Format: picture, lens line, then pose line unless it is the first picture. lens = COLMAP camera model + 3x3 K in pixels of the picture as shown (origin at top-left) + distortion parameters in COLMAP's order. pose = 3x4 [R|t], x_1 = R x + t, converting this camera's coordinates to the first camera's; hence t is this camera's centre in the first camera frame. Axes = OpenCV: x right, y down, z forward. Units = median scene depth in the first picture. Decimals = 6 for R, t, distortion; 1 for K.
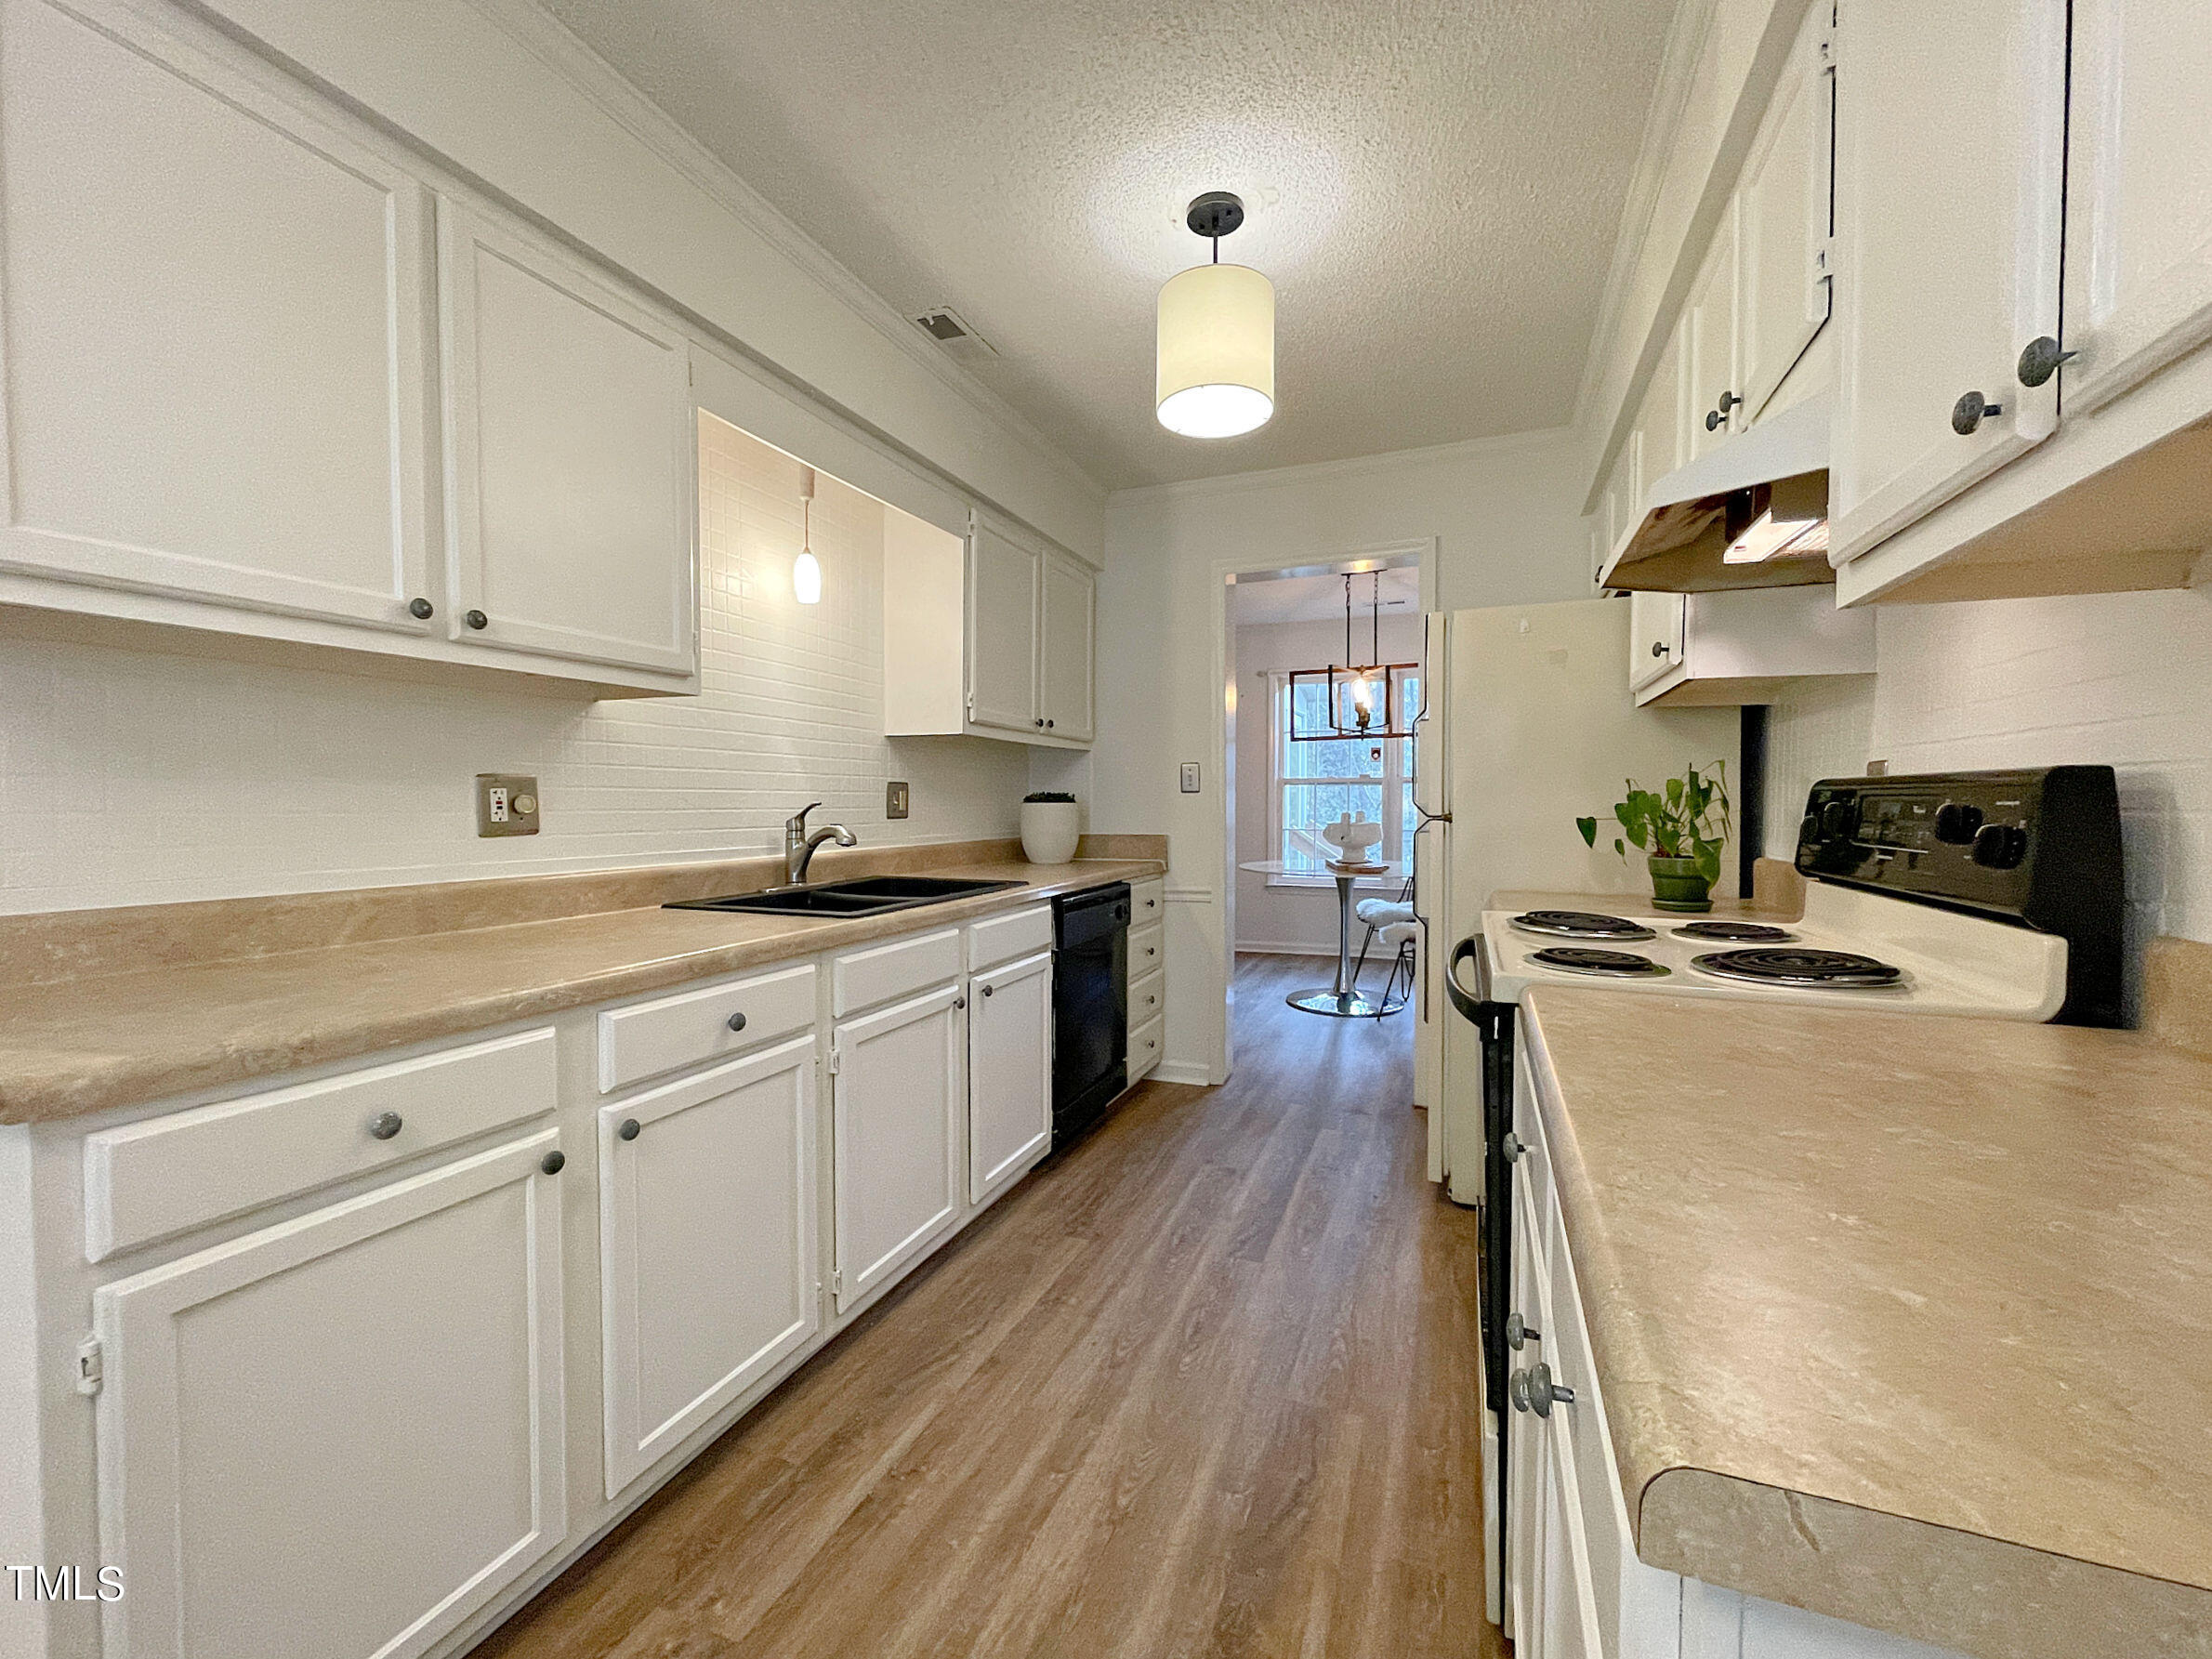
lens RADIAL K [[889.3, 0, 1096.2], [0, 889.3, 826.9], [0, 0, 1]] dist [-0.002068, 0.000147]
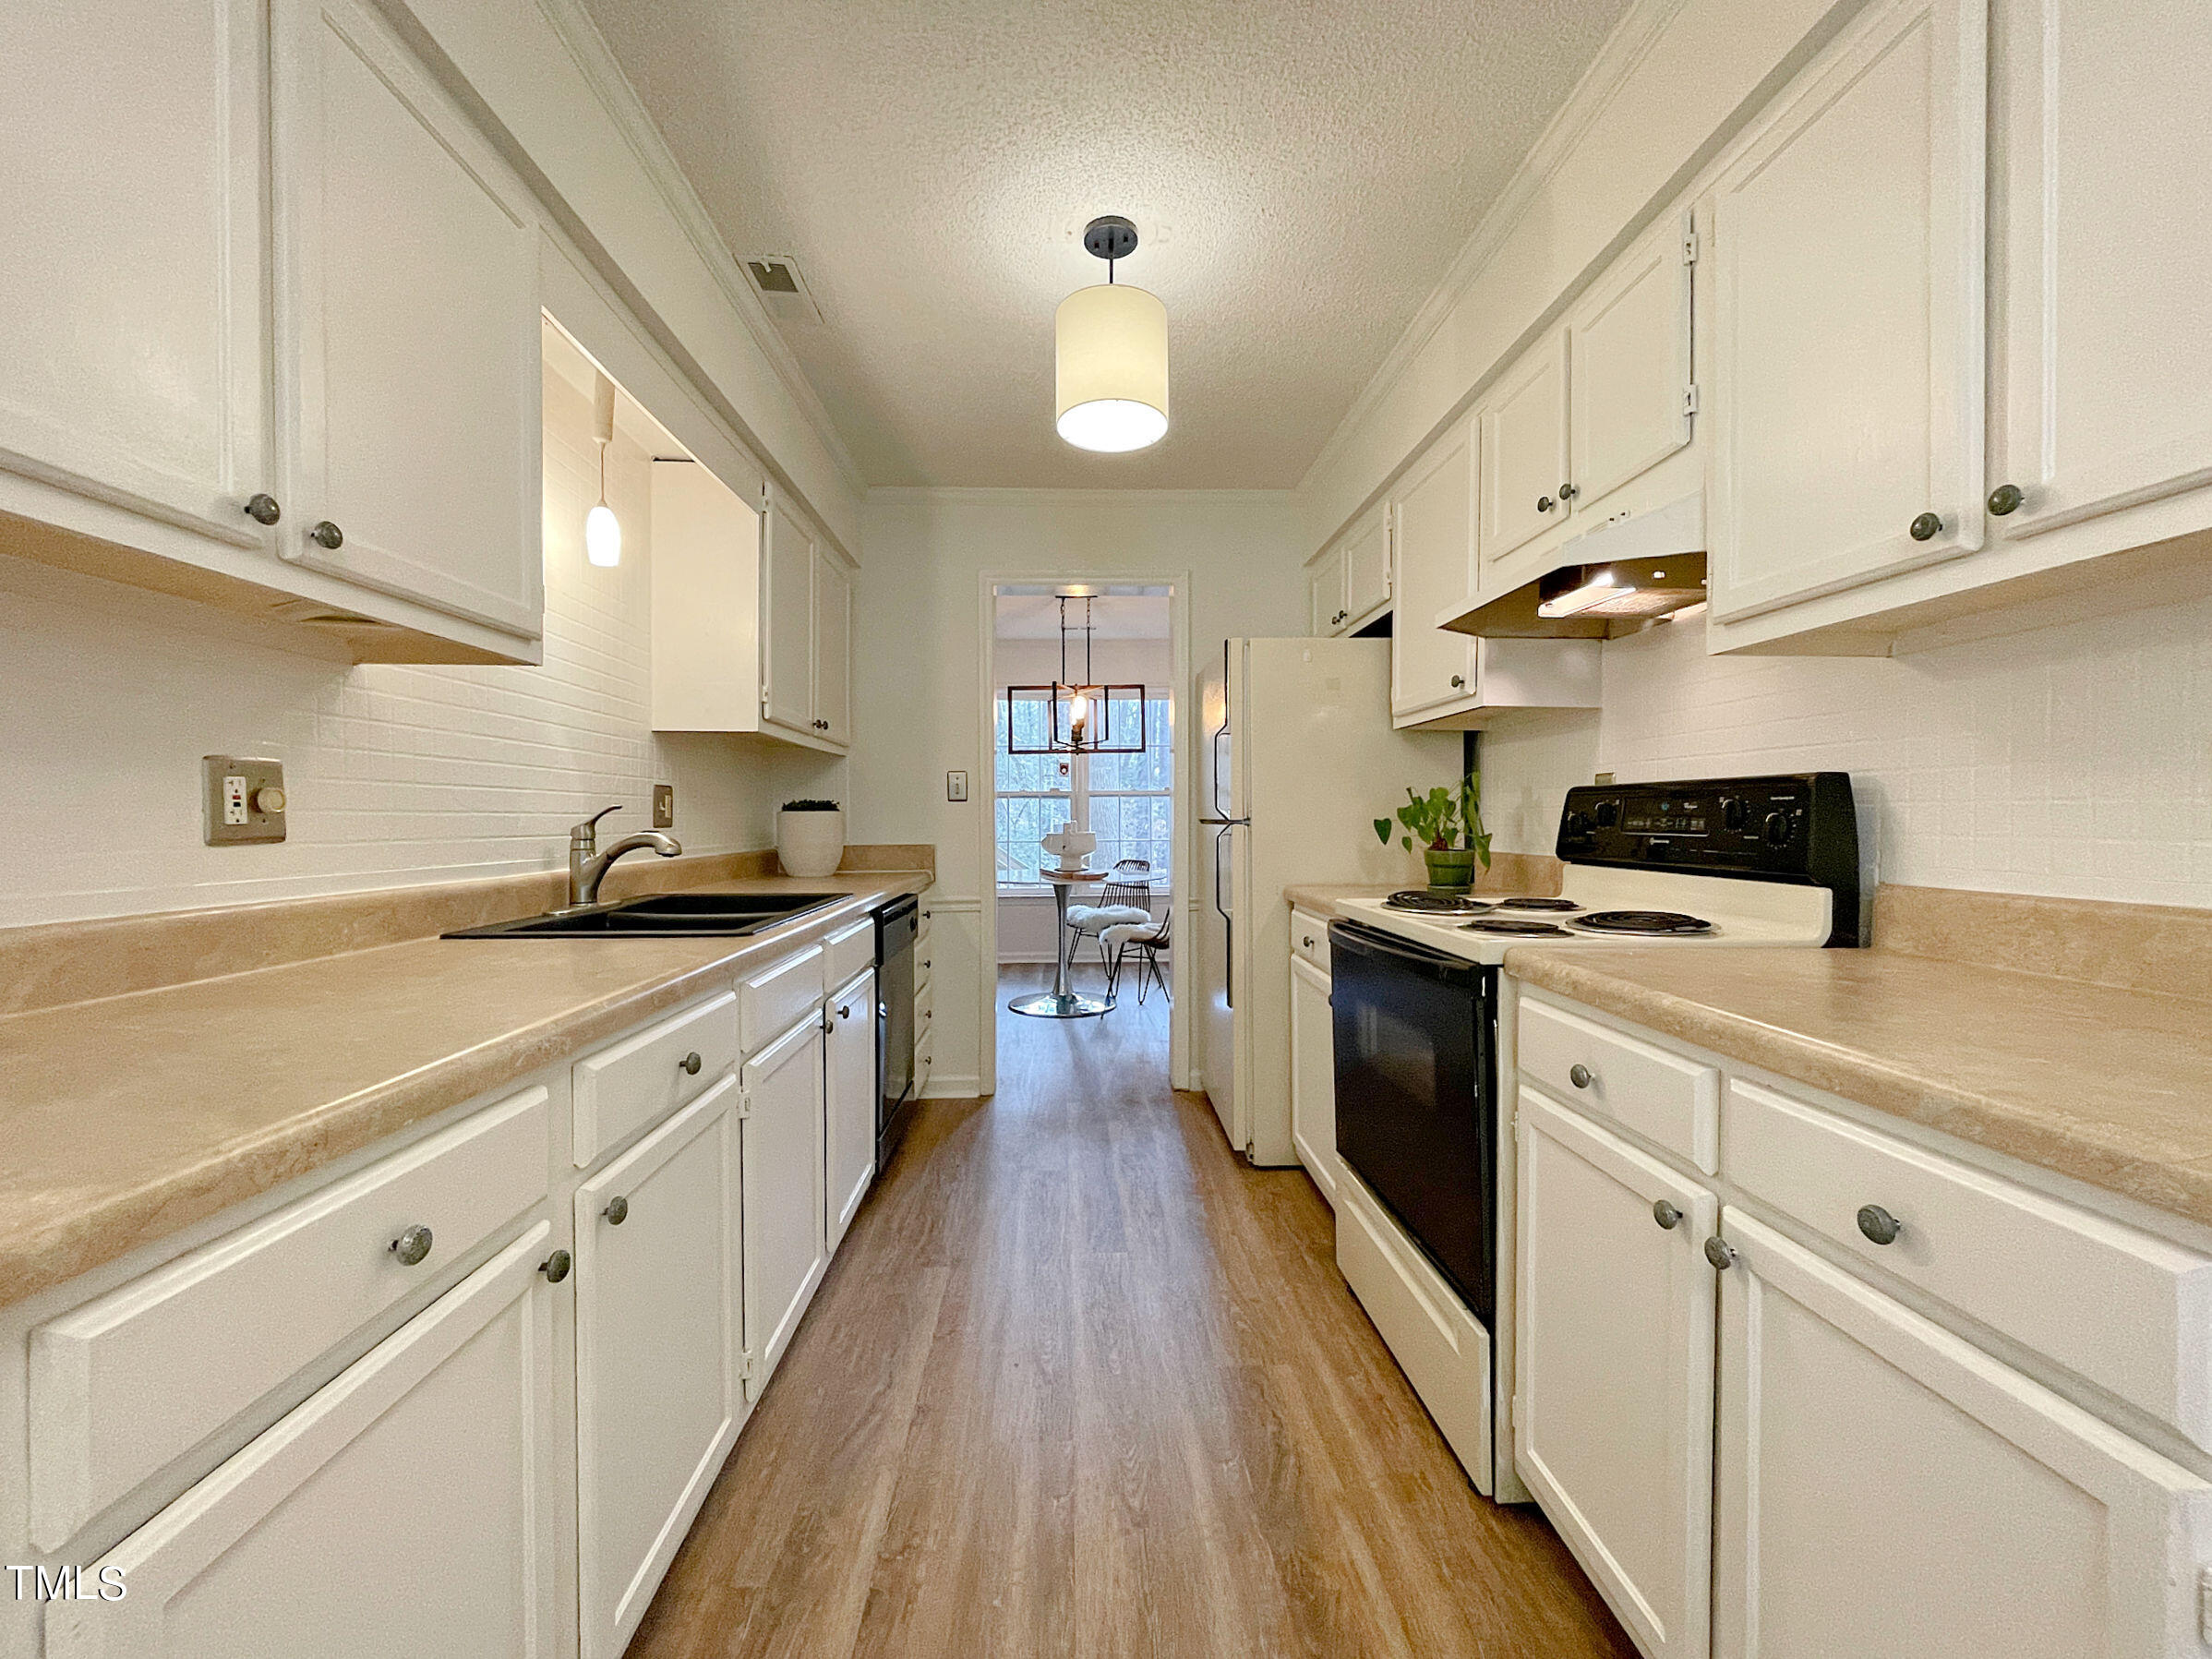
lens RADIAL K [[889.3, 0, 1089.3], [0, 889.3, 827.0], [0, 0, 1]] dist [-0.002068, 0.000147]
pose [[0.913013, -0.005613, 0.407892, -0.320815], [0.013352, 0.999781, -0.016127, 0.015484], [-0.407712, 0.020170, 0.912888, 0.077643]]
